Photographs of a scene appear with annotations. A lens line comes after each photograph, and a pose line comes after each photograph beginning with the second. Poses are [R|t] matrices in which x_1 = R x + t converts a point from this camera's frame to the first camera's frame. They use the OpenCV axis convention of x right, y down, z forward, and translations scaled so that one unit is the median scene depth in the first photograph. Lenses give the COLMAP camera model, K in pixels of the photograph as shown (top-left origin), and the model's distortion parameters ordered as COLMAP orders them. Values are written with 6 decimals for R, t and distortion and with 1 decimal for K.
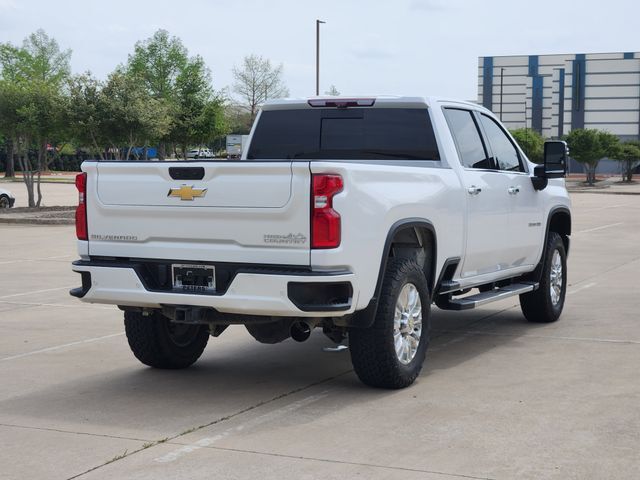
lens RADIAL K [[1227.8, 0, 287.7], [0, 1227.8, 211.4], [0, 0, 1]] dist [0.011038, 0.000000]
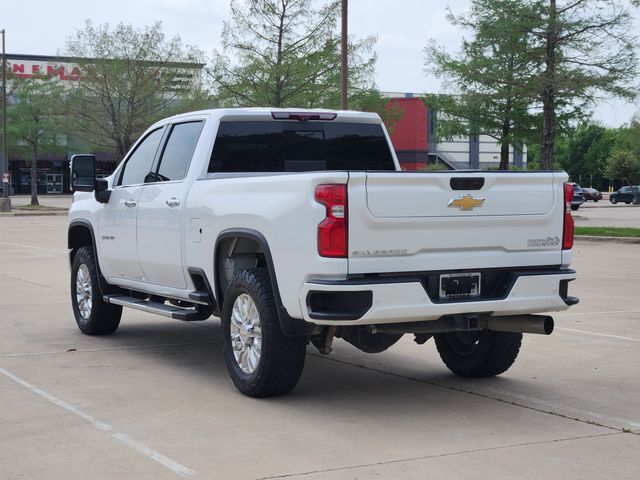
lens RADIAL K [[1227.8, 0, 316.9], [0, 1227.8, 232.5], [0, 0, 1]] dist [0.011038, 0.000000]
pose [[0.573685, -0.040079, 0.818095, -0.965768], [0.041277, 0.998948, 0.019994, -0.015540], [-0.818035, 0.022299, 0.574736, 0.507722]]
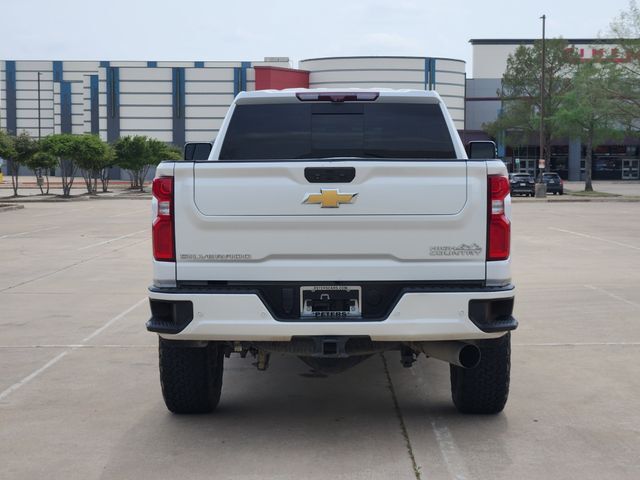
lens RADIAL K [[1227.8, 0, 316.5], [0, 1227.8, 216.7], [0, 0, 1]] dist [0.011038, 0.000000]
pose [[0.897206, -0.021706, 0.441079, -0.446054], [0.022716, 0.999737, 0.002992, -0.005970], [-0.441029, 0.007335, 0.897463, 0.257682]]
